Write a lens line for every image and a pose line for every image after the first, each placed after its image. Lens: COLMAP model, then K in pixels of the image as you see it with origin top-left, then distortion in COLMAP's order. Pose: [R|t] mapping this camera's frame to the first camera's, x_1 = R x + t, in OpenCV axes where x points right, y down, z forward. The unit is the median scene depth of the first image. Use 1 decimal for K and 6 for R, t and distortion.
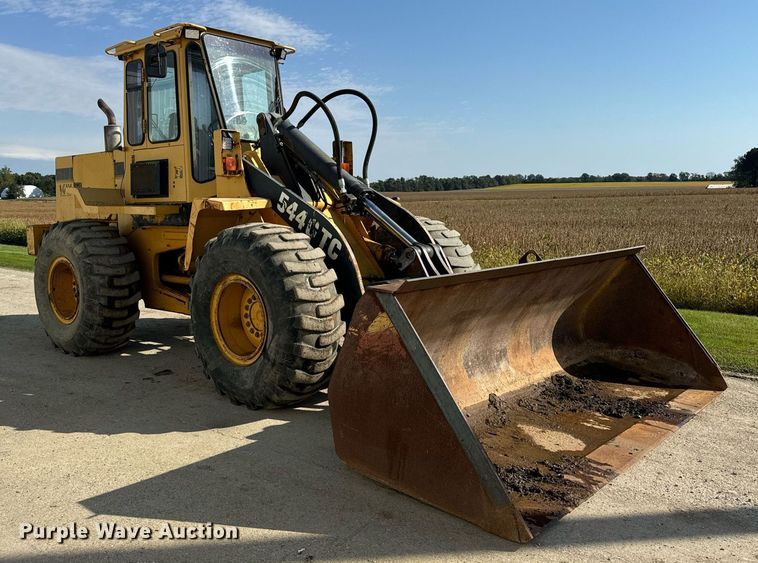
lens RADIAL K [[711.6, 0, 374.1], [0, 711.6, 266.7], [0, 0, 1]] dist [0.014680, 0.000000]
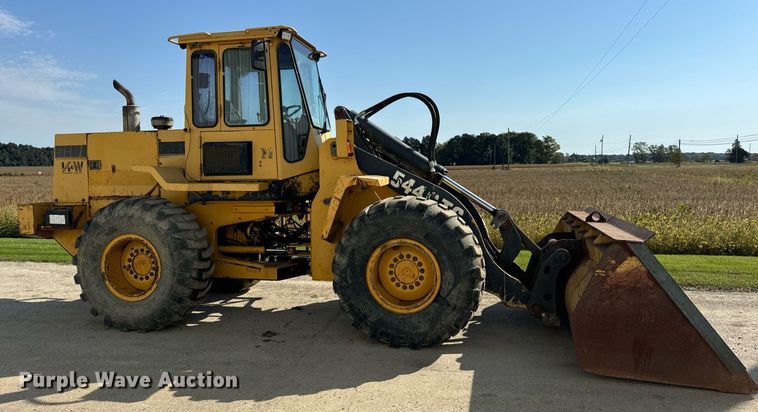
lens RADIAL K [[570.0, 0, 367.3], [0, 570.0, 186.6], [0, 0, 1]] dist [0.026966, -0.046675]
pose [[0.878366, -0.014793, 0.477759, -0.650330], [0.047307, 0.997304, -0.056095, -0.023897], [-0.475641, 0.071873, 0.876698, 0.151274]]
